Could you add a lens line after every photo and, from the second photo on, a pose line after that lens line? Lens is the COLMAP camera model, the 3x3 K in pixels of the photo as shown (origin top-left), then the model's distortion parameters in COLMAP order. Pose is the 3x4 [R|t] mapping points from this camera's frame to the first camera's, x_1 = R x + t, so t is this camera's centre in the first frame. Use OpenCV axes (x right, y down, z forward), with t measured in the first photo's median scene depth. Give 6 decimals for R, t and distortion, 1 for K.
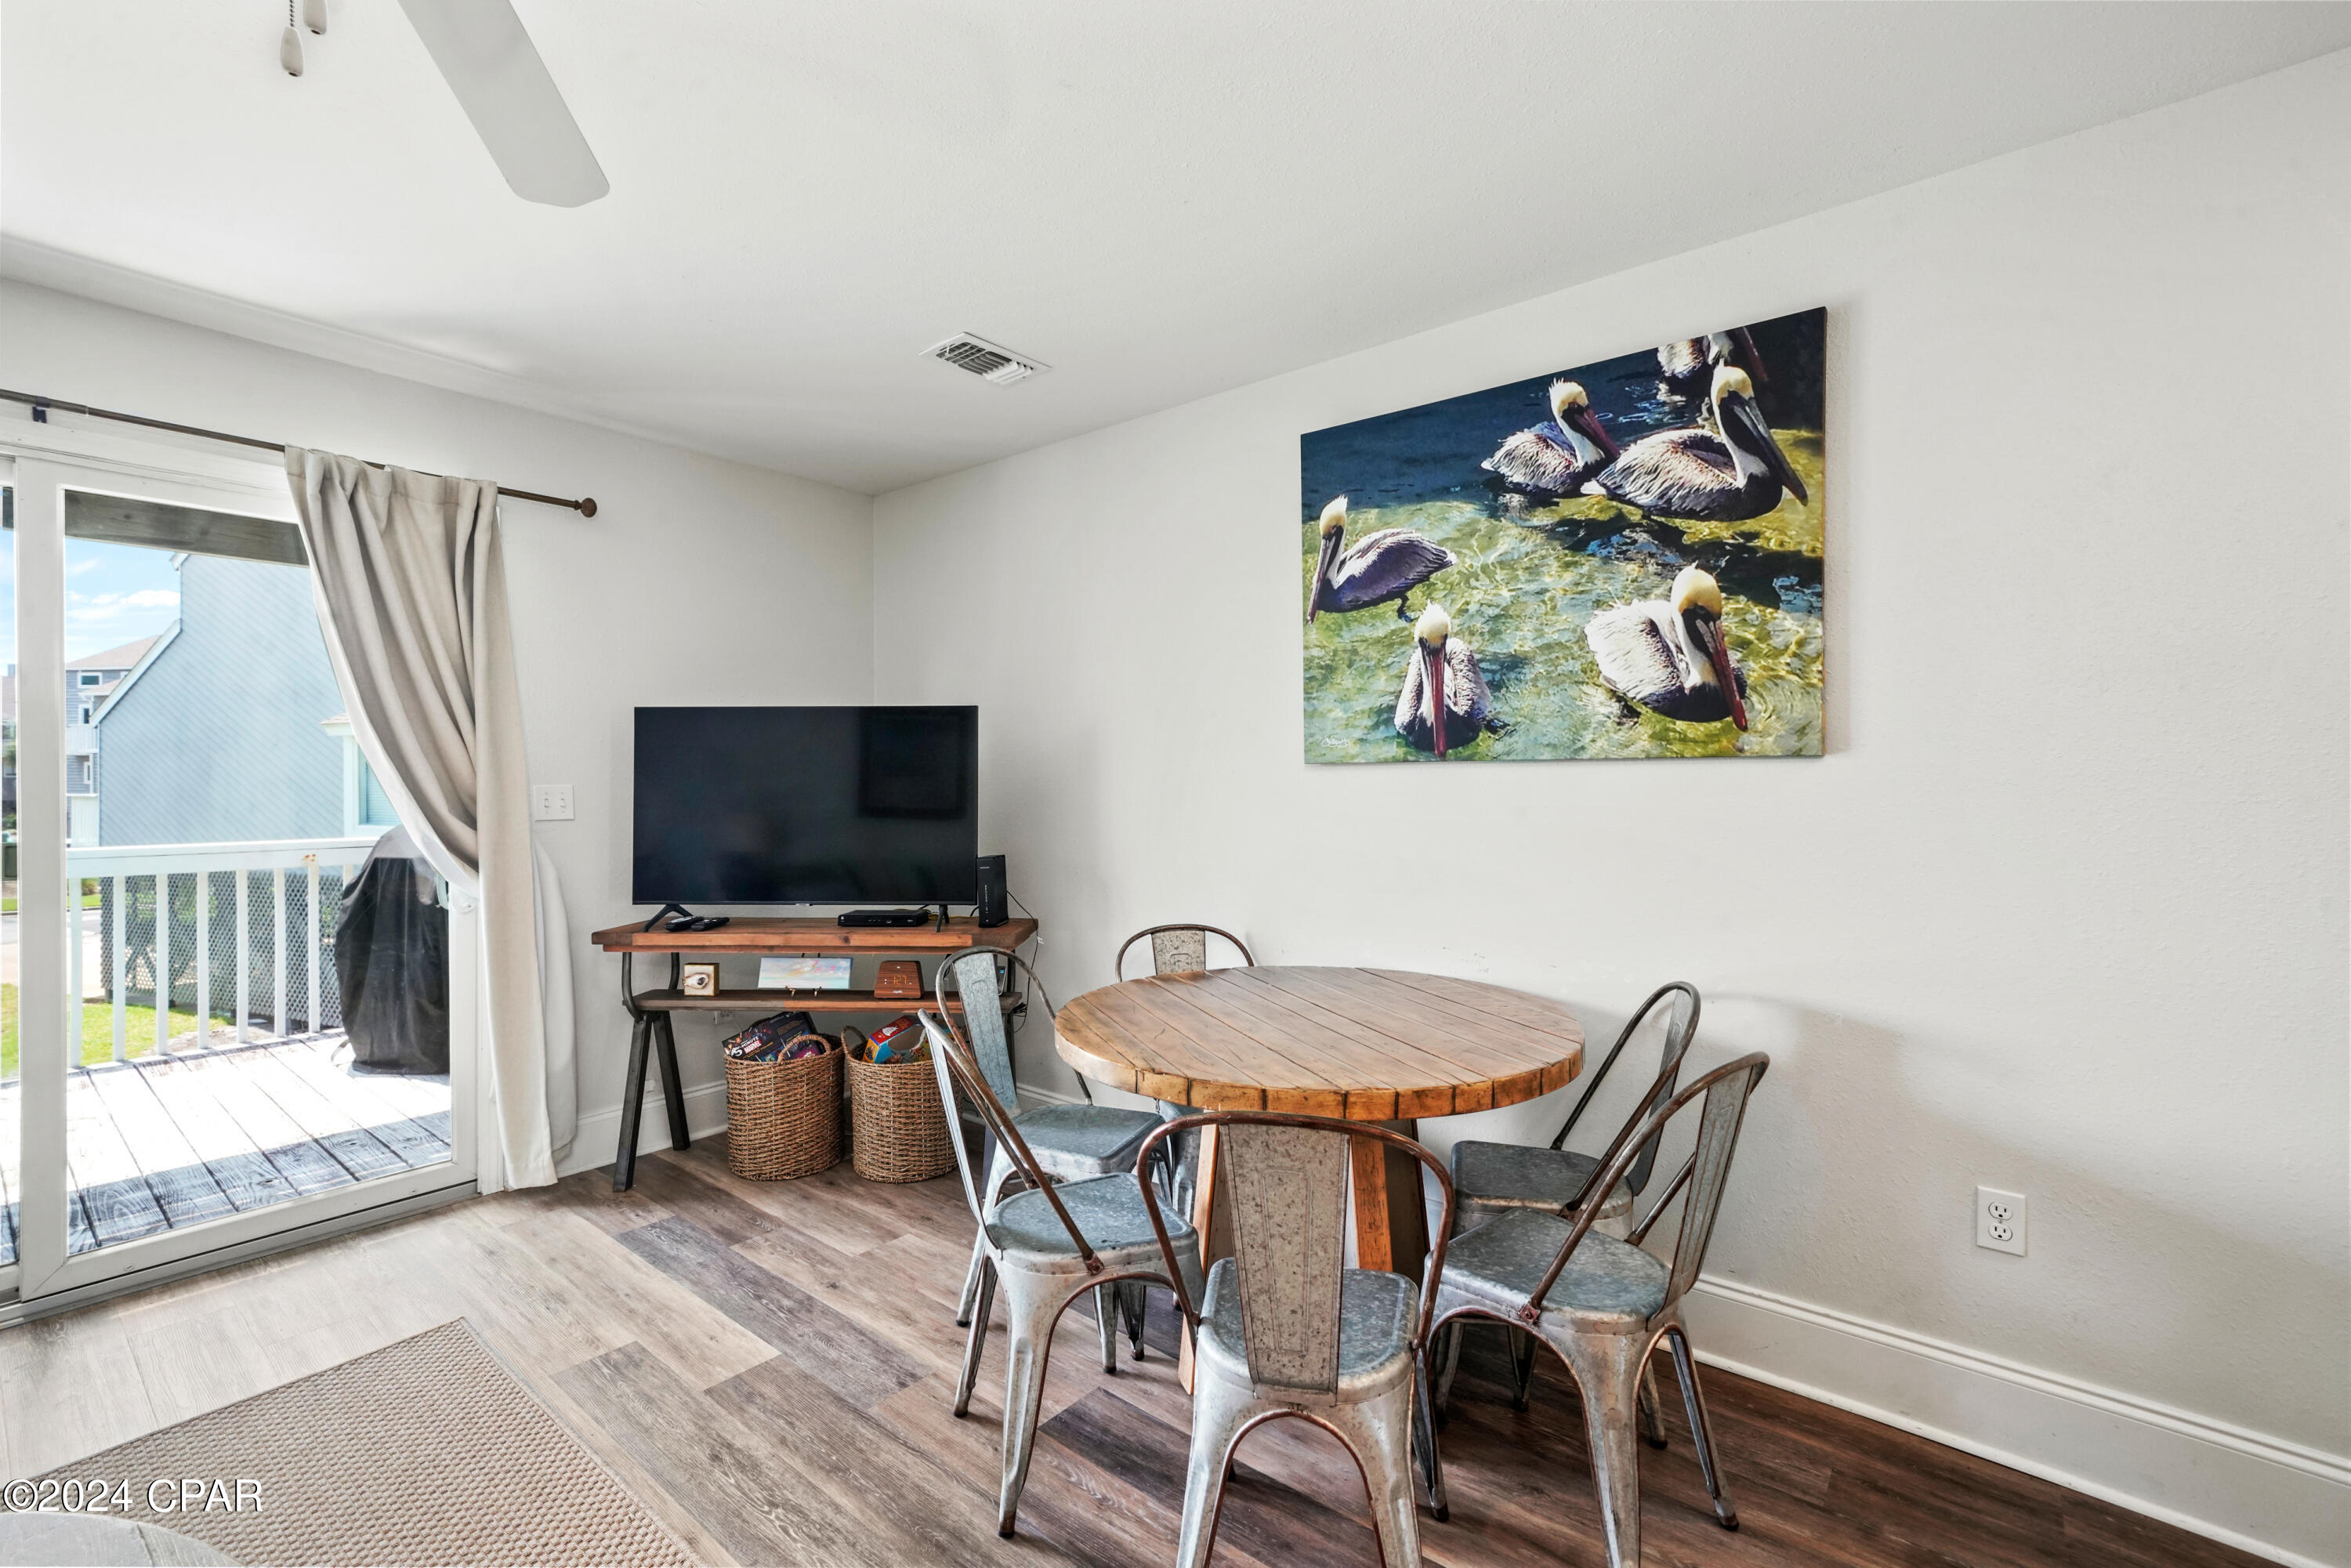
lens RADIAL K [[1029.7, 0, 1174.4], [0, 1029.7, 768.6], [0, 0, 1]] dist [0.012462, 0.000417]
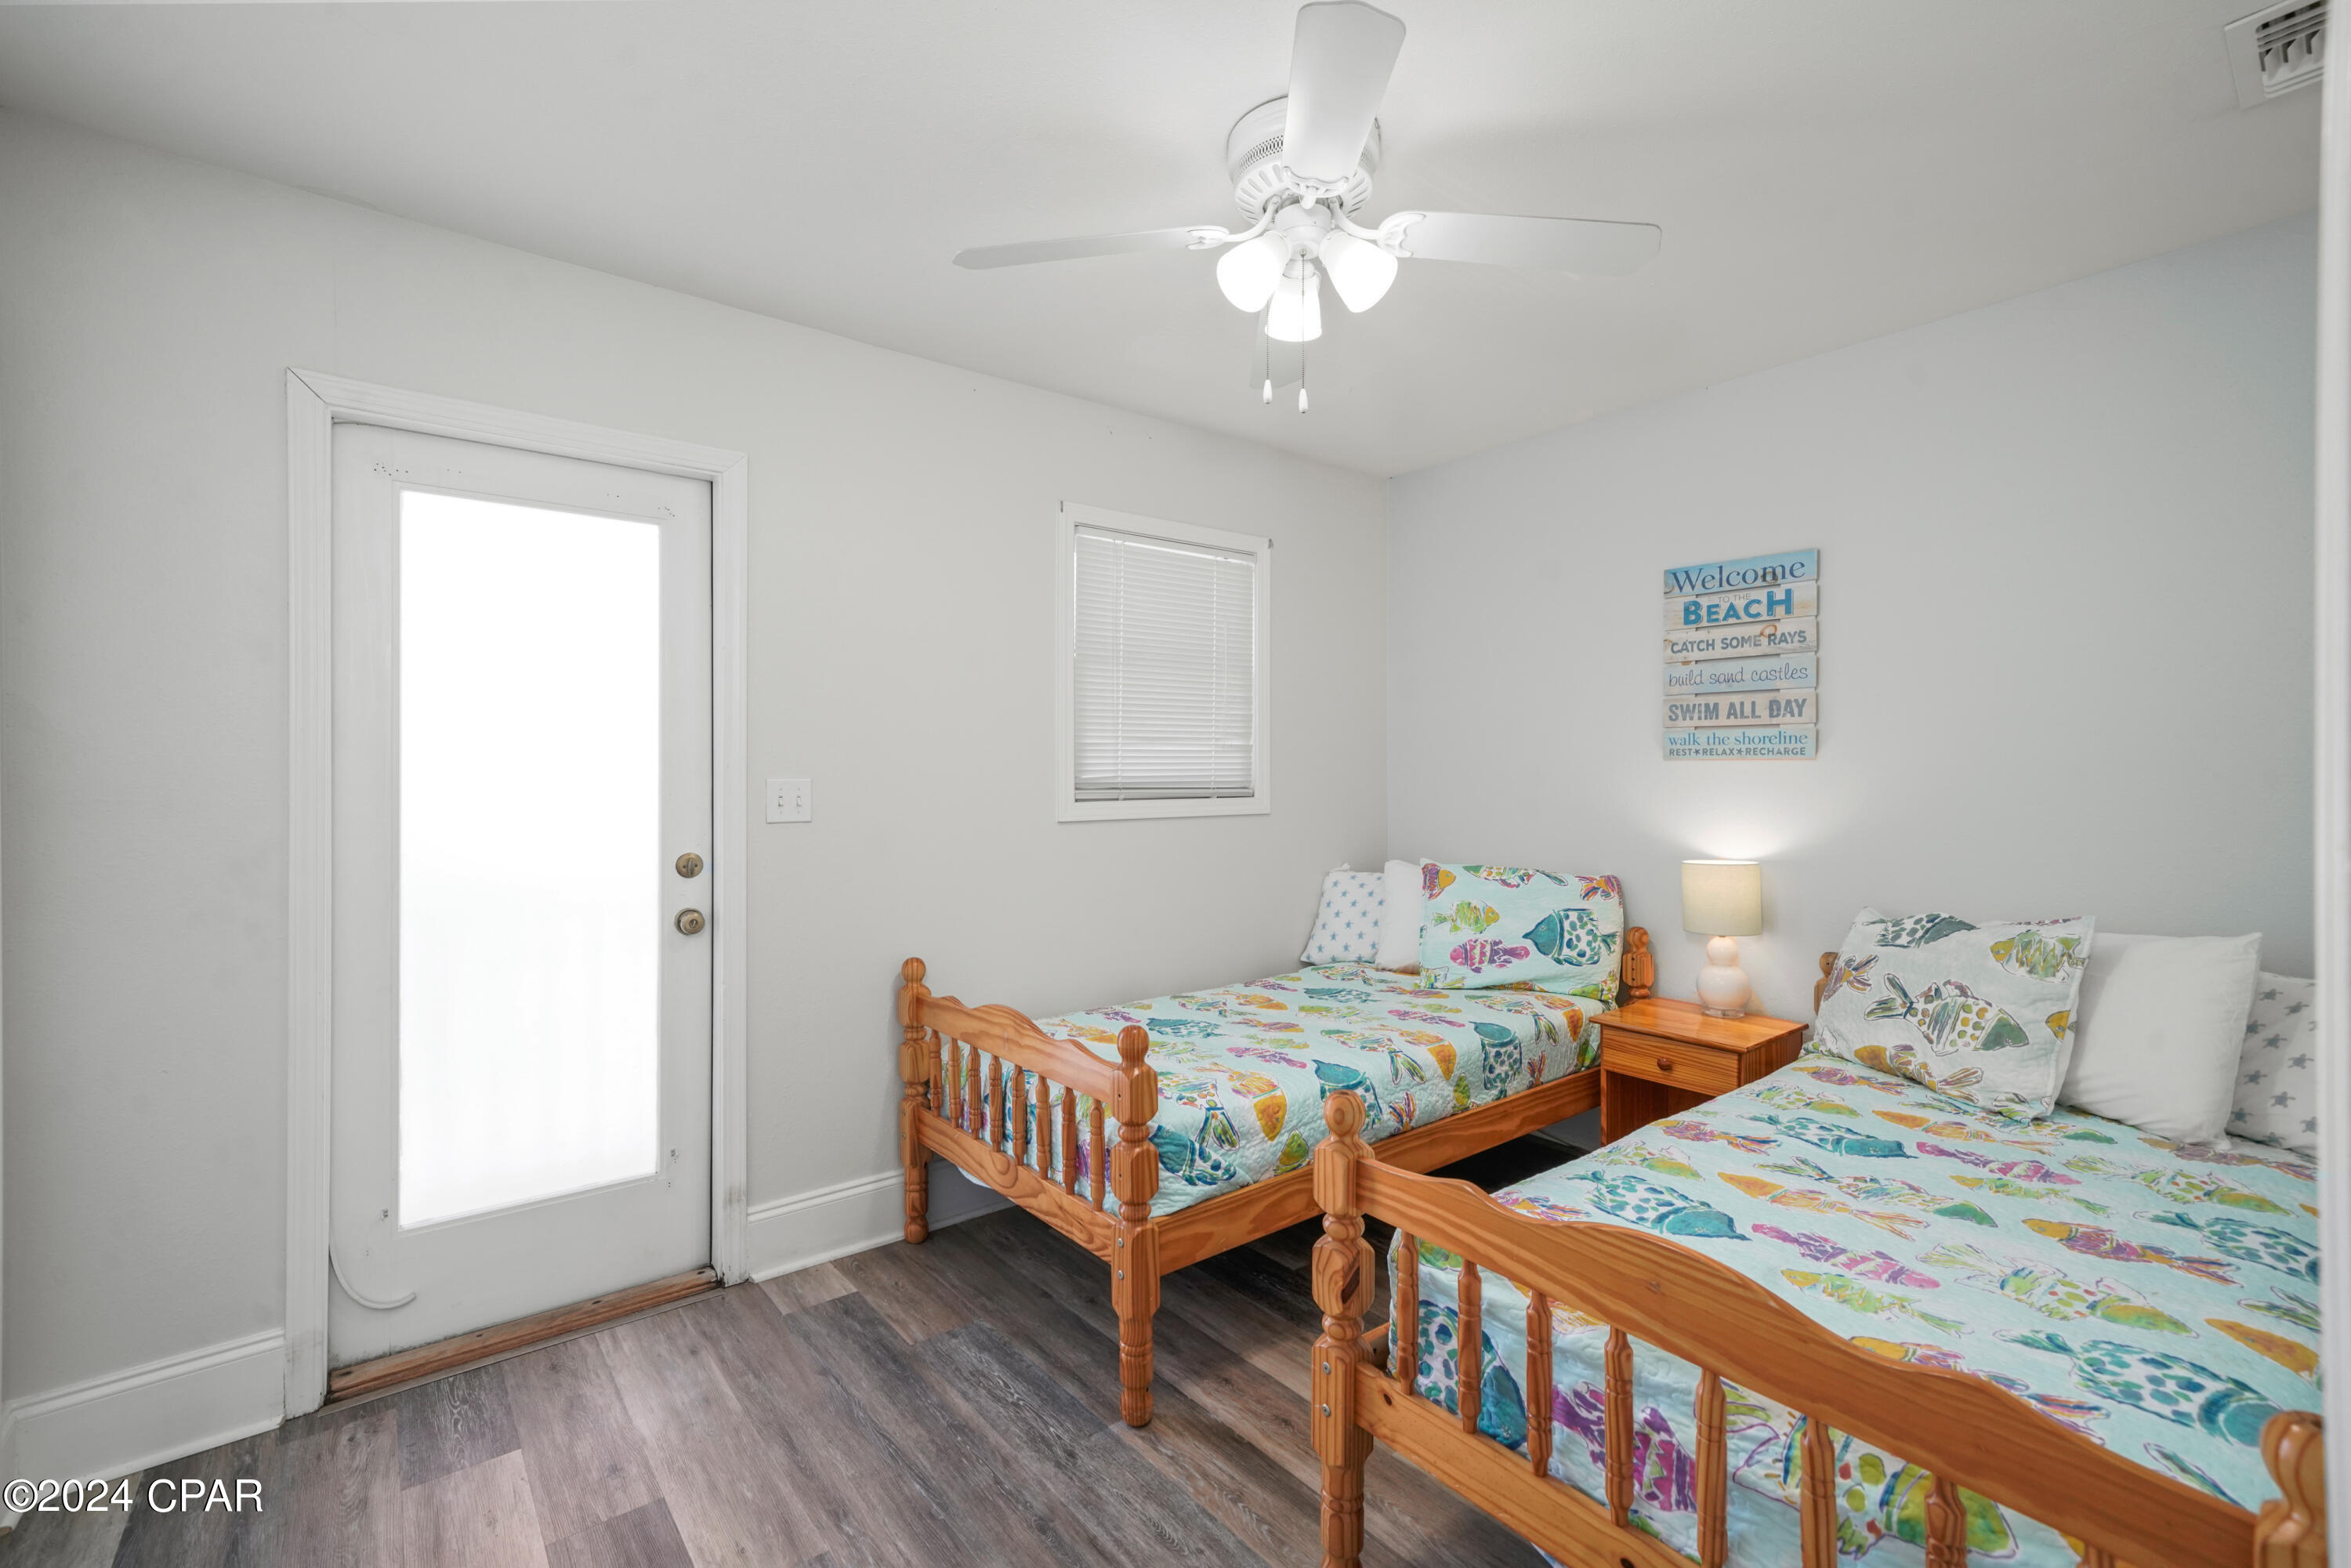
lens RADIAL K [[1029.7, 0, 1177.5], [0, 1029.7, 778.1], [0, 0, 1]] dist [0.012462, 0.000417]
pose [[-0.976518, -0.000235, 0.215434, -0.754549], [-0.001448, 0.999984, -0.005474, 0.022443], [-0.215429, -0.005657, -0.976503, 1.946937]]
